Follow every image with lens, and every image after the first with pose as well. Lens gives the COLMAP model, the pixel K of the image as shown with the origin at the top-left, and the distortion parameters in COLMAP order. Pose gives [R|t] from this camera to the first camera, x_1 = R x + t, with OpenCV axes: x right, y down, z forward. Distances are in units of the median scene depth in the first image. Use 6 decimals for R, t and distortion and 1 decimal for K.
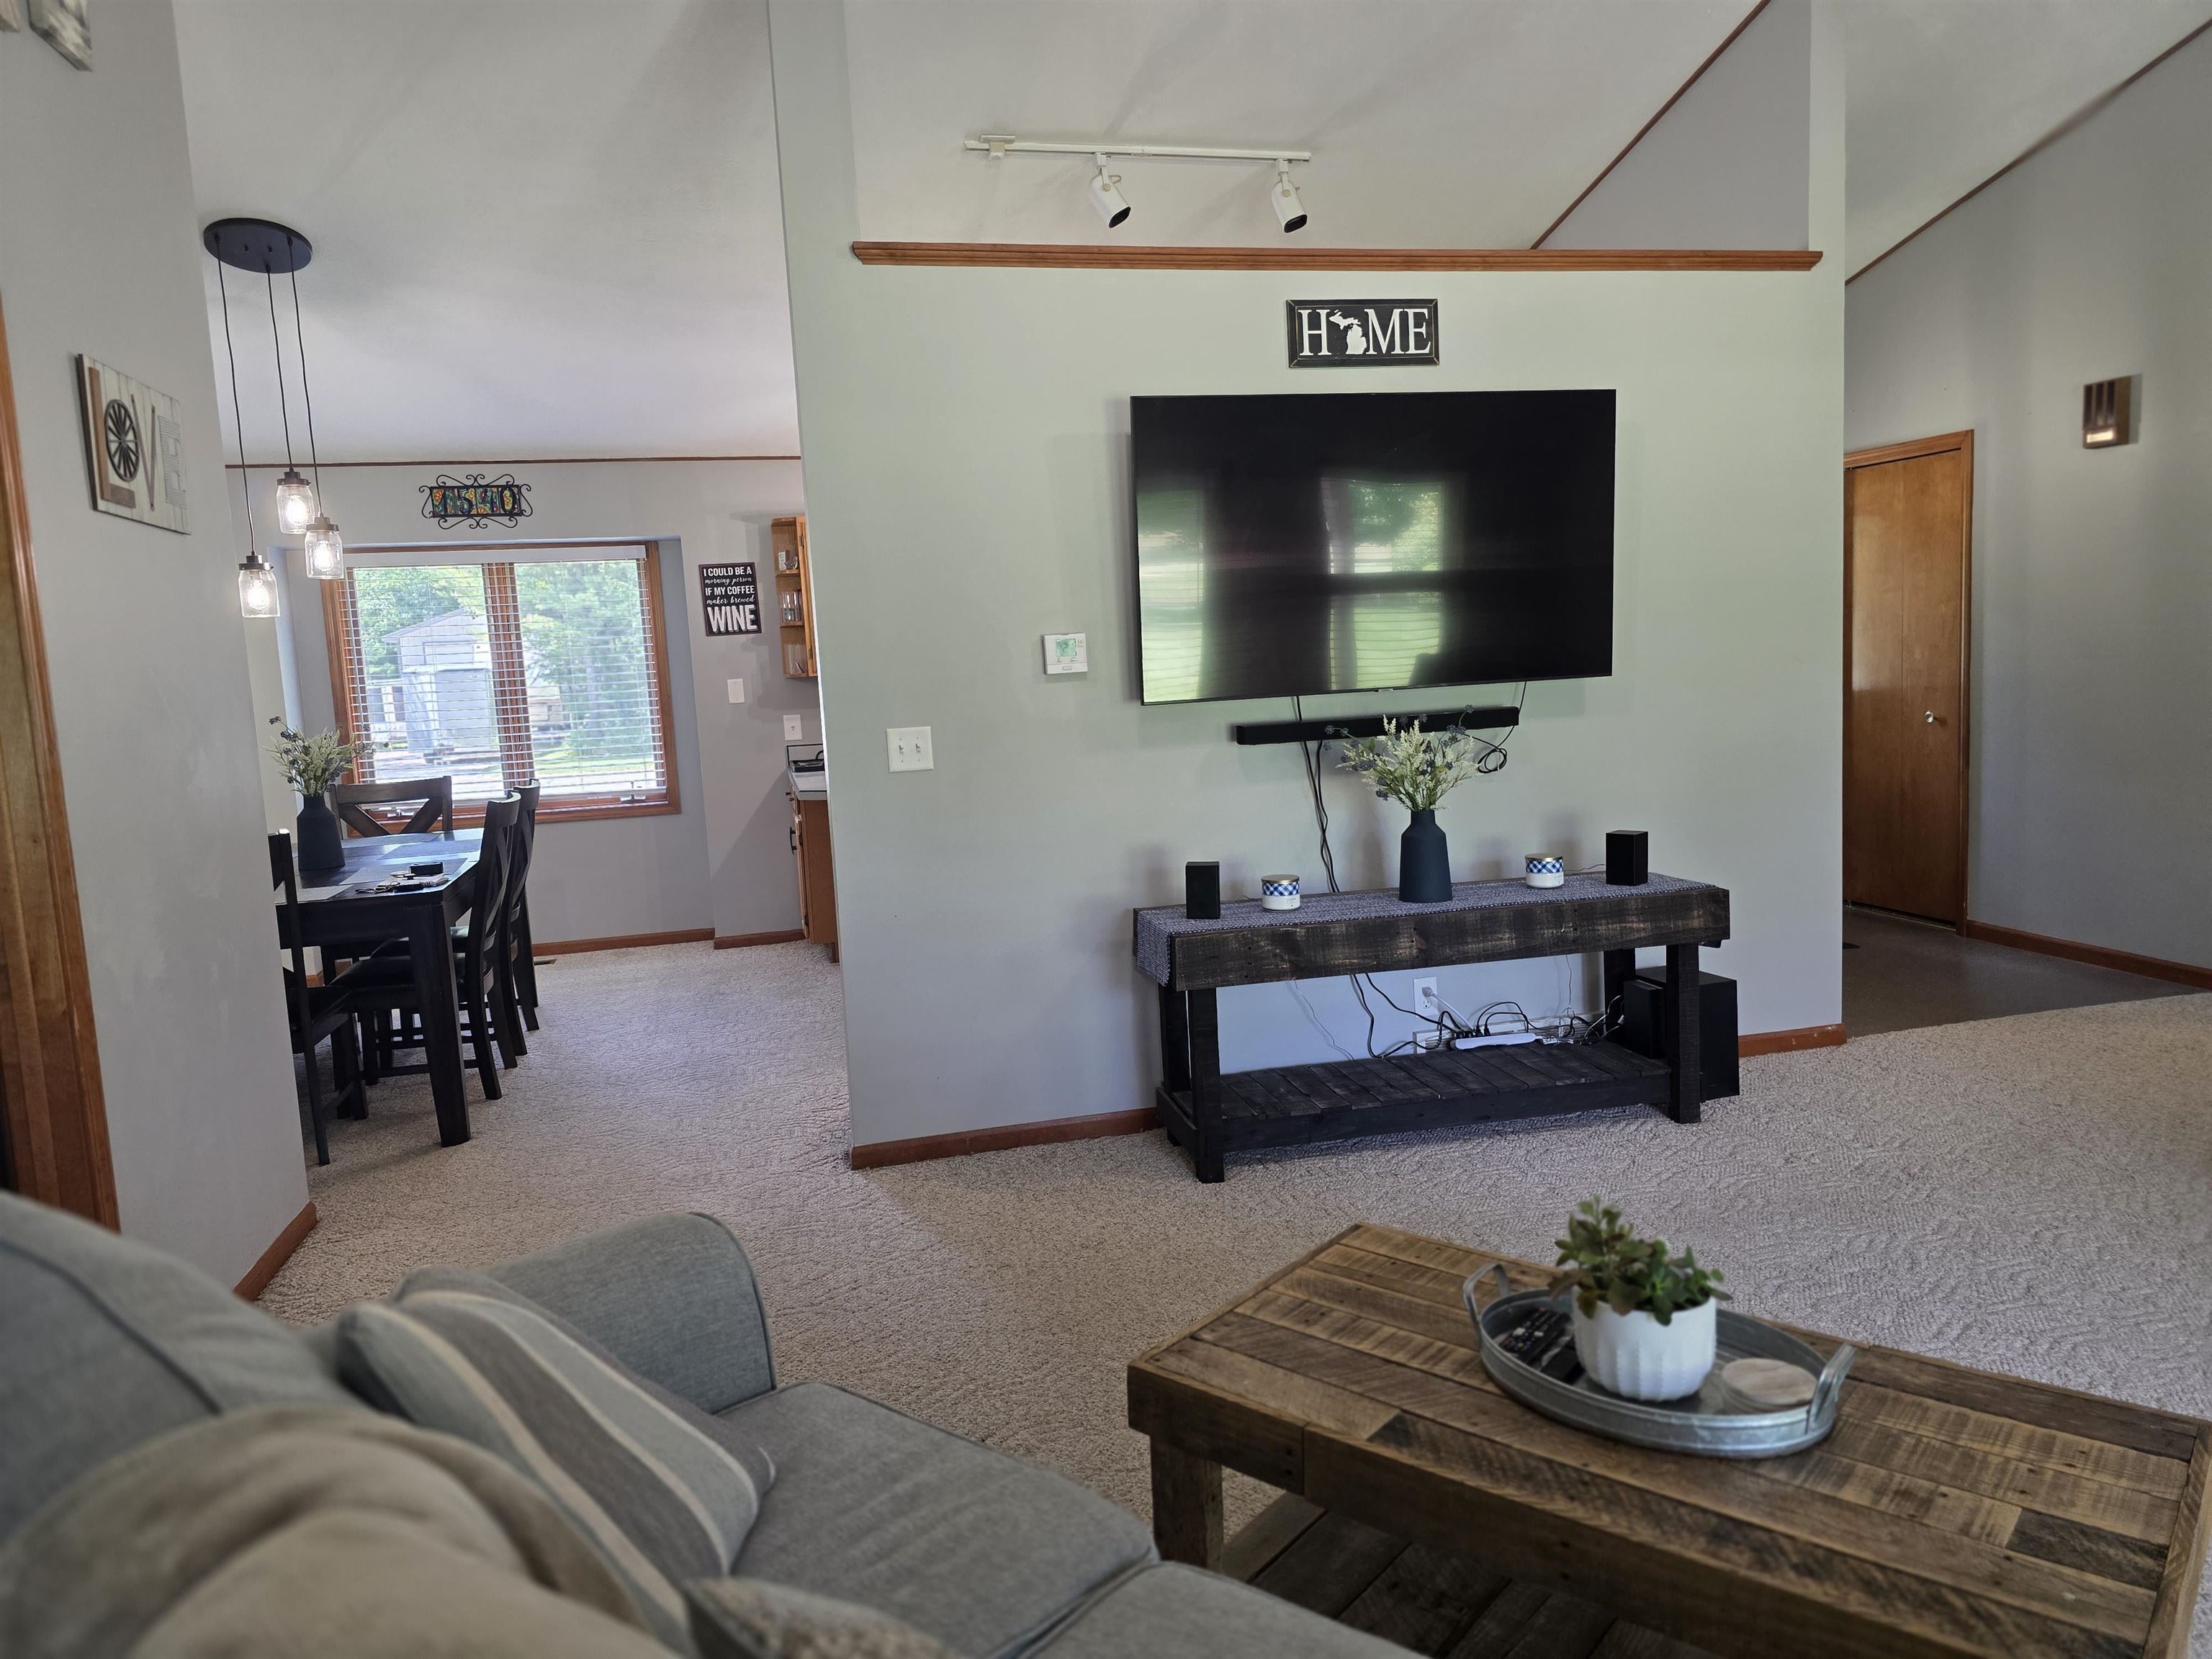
lens RADIAL K [[1481.3, 0, 1113.7], [0, 1481.3, 827.3], [0, 0, 1]] dist [0.054621, -0.047063]
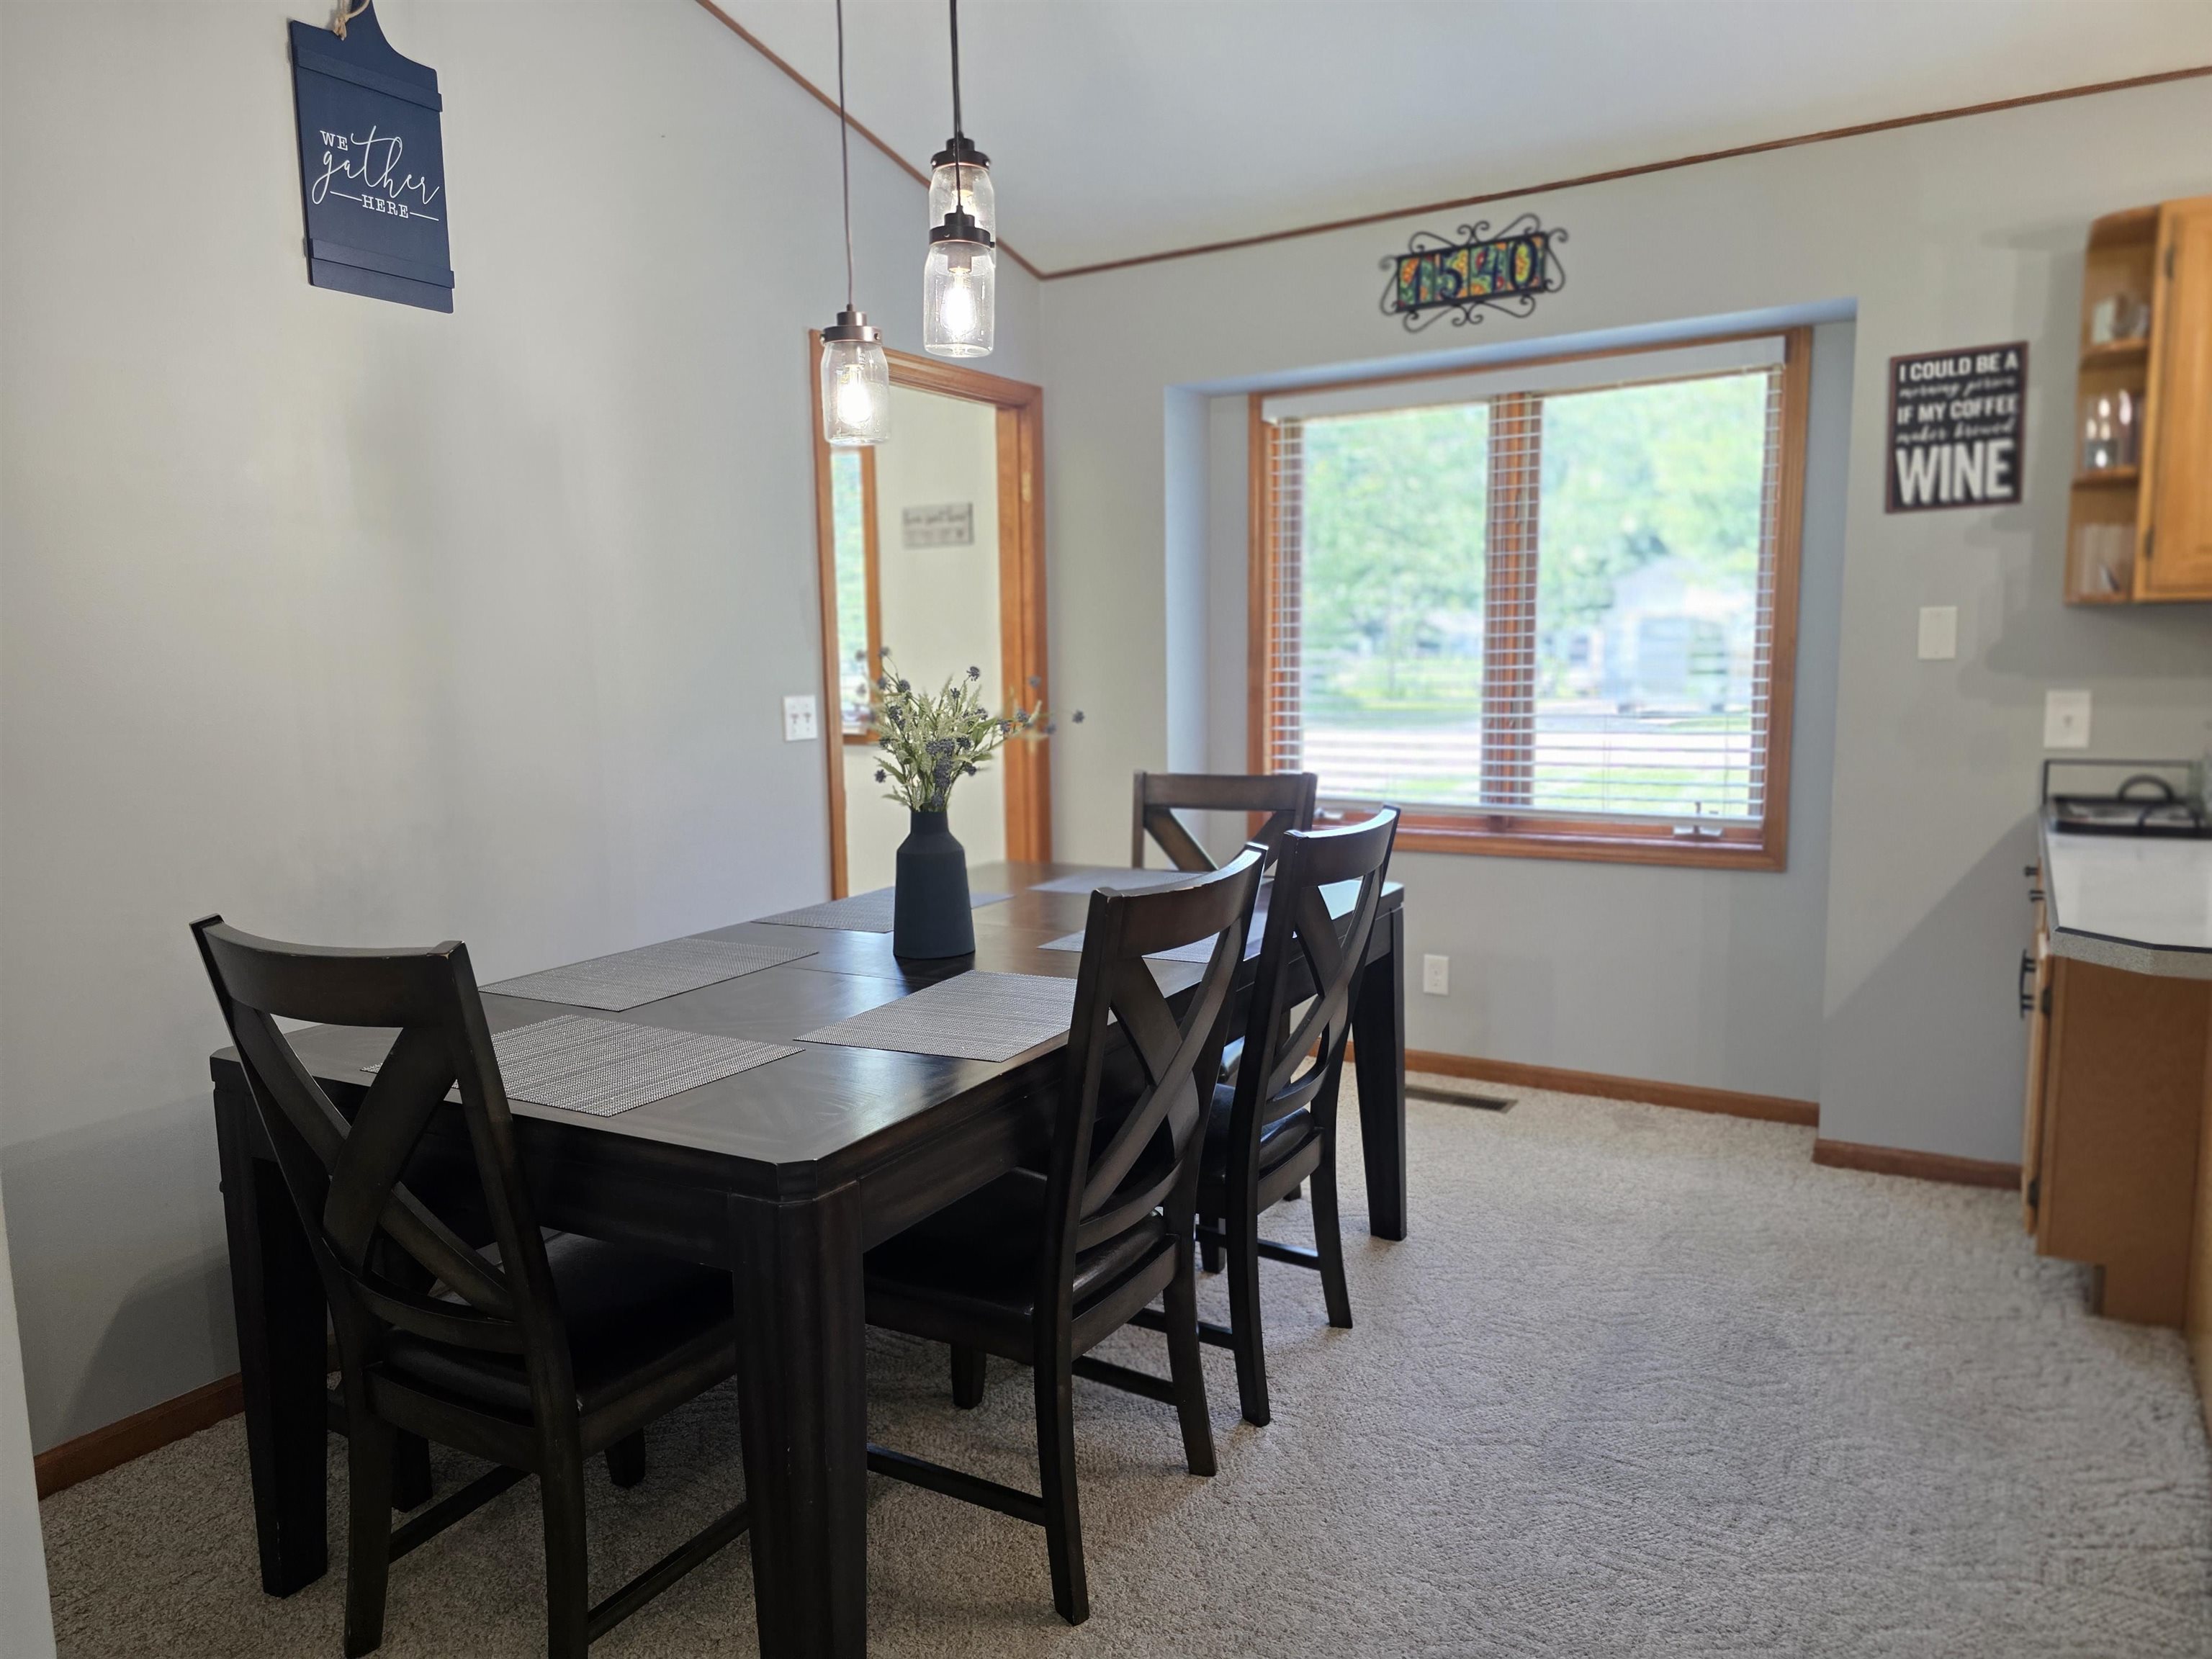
lens RADIAL K [[1458.0, 0, 1104.0], [0, 1458.0, 856.8], [0, 0, 1]] dist [0.002313, -0.000082]
pose [[0.702187, 0.134538, -0.699166, -0.184745], [-0.095967, 0.990908, 0.094295, -0.068143], [0.705496, 0.000884, 0.708714, 0.835190]]
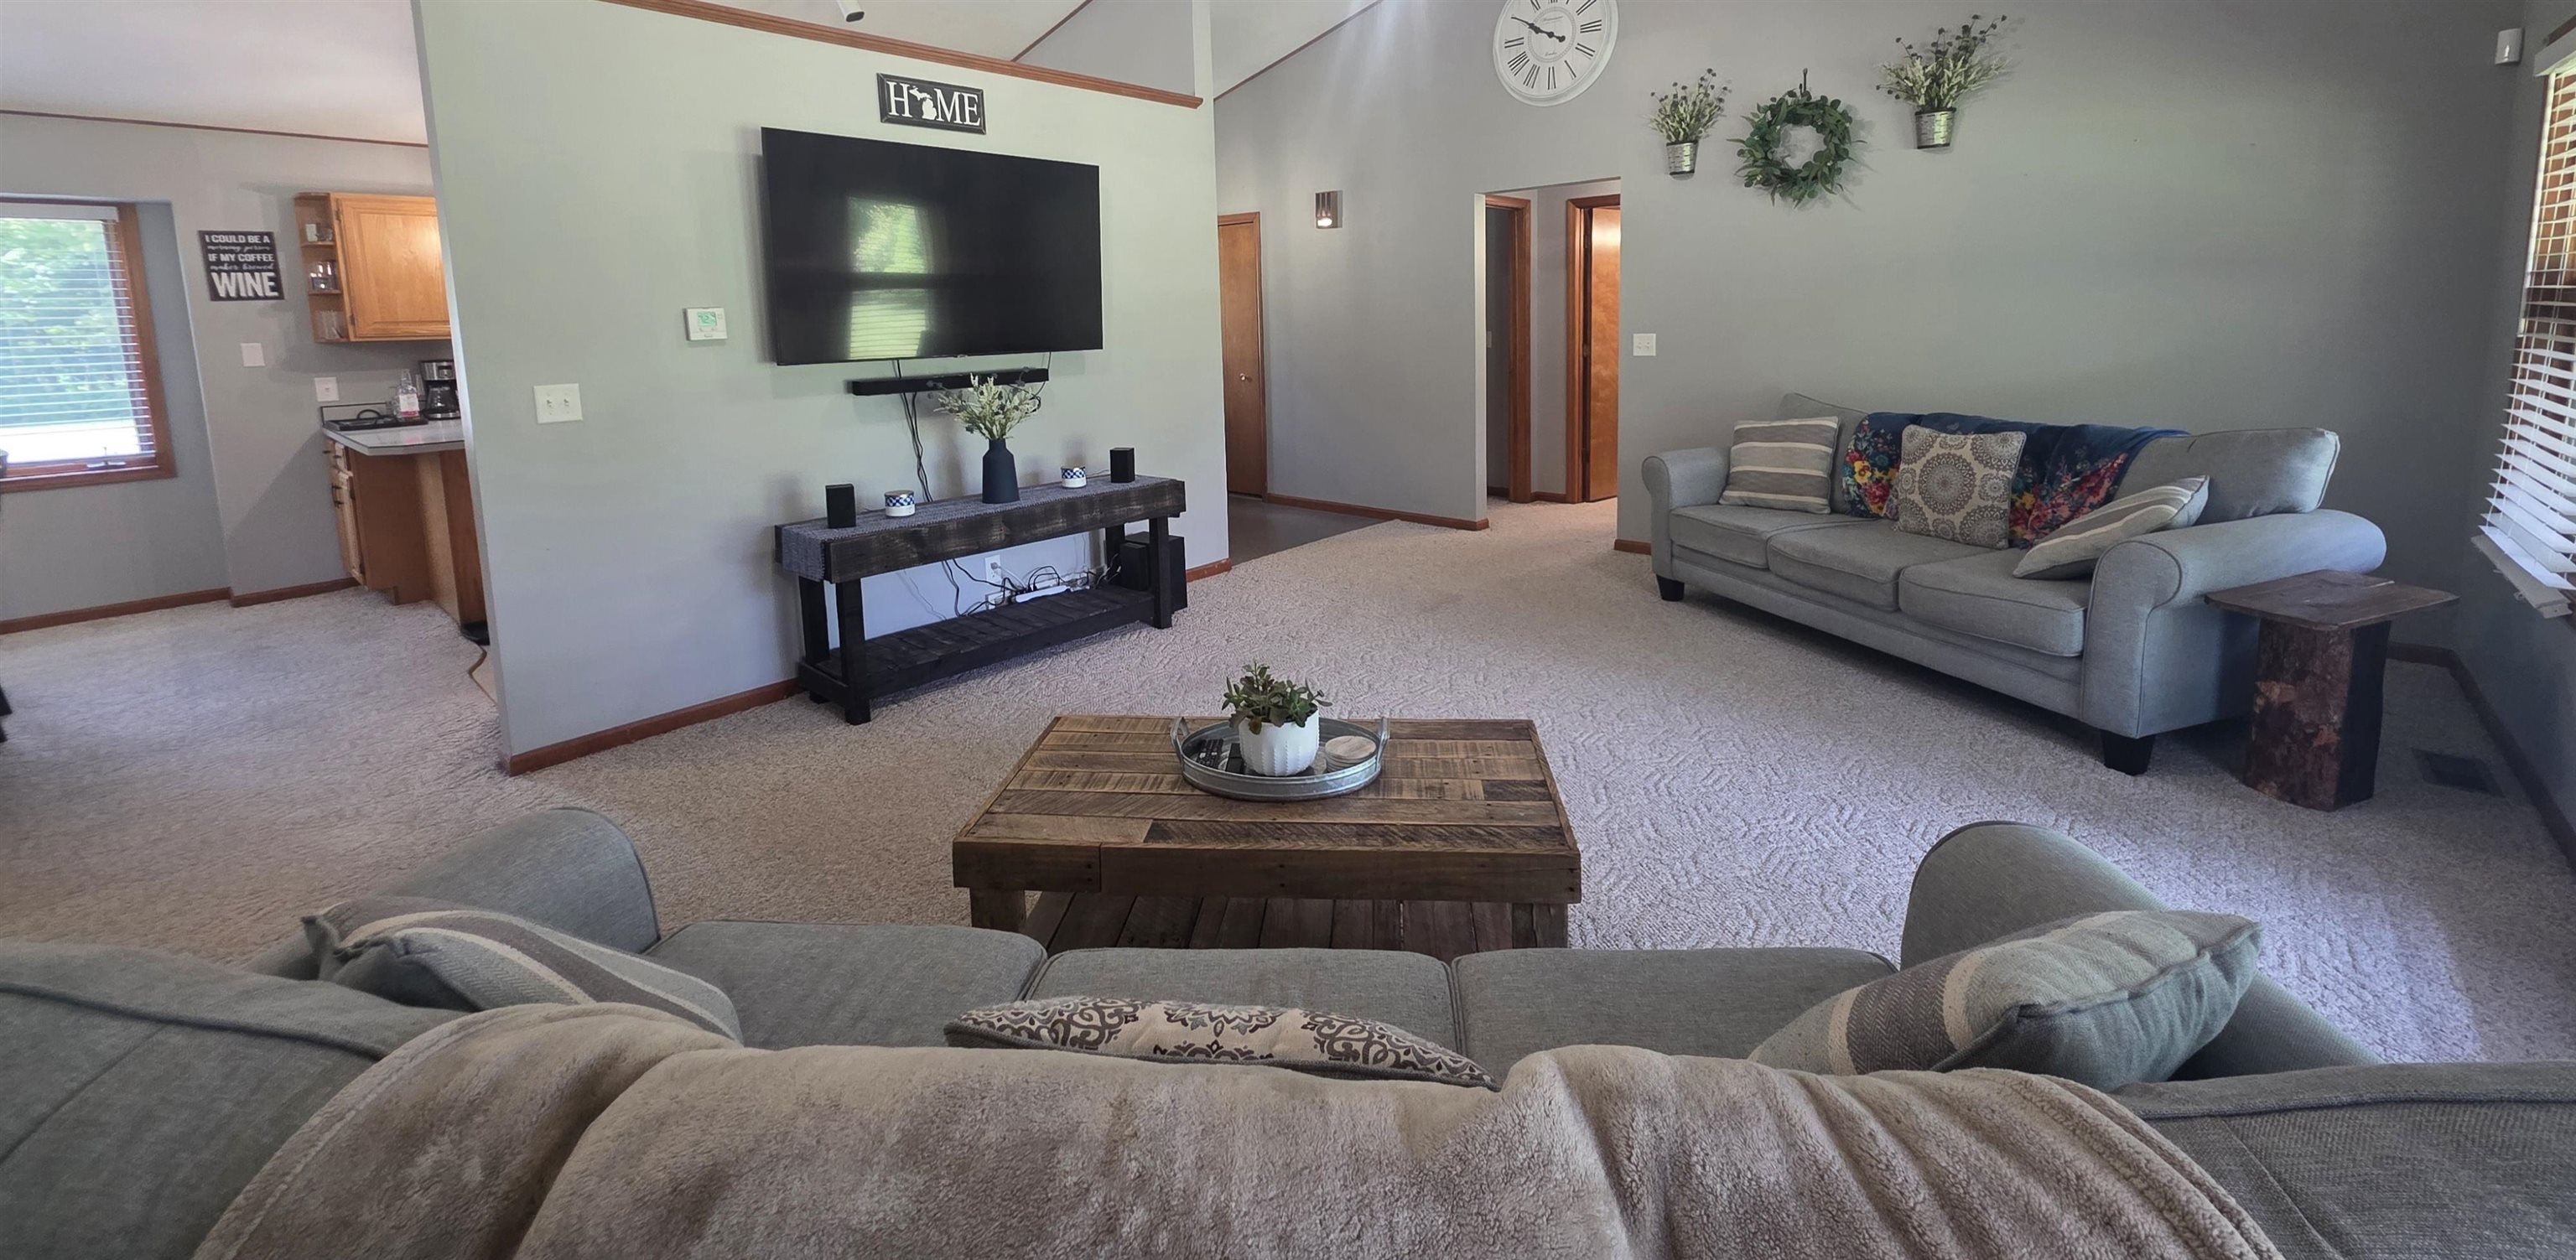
lens RADIAL K [[1019.4, 0, 1289.5], [0, 1019.4, 438.6], [0, 0, 1]] dist [0.000966, -0.000036]
pose [[0.823559, -0.037693, 0.565977, -0.108376], [0.047054, 0.998890, -0.001945, 0.002777], [-0.565276, 0.028233, 0.824419, 0.017908]]
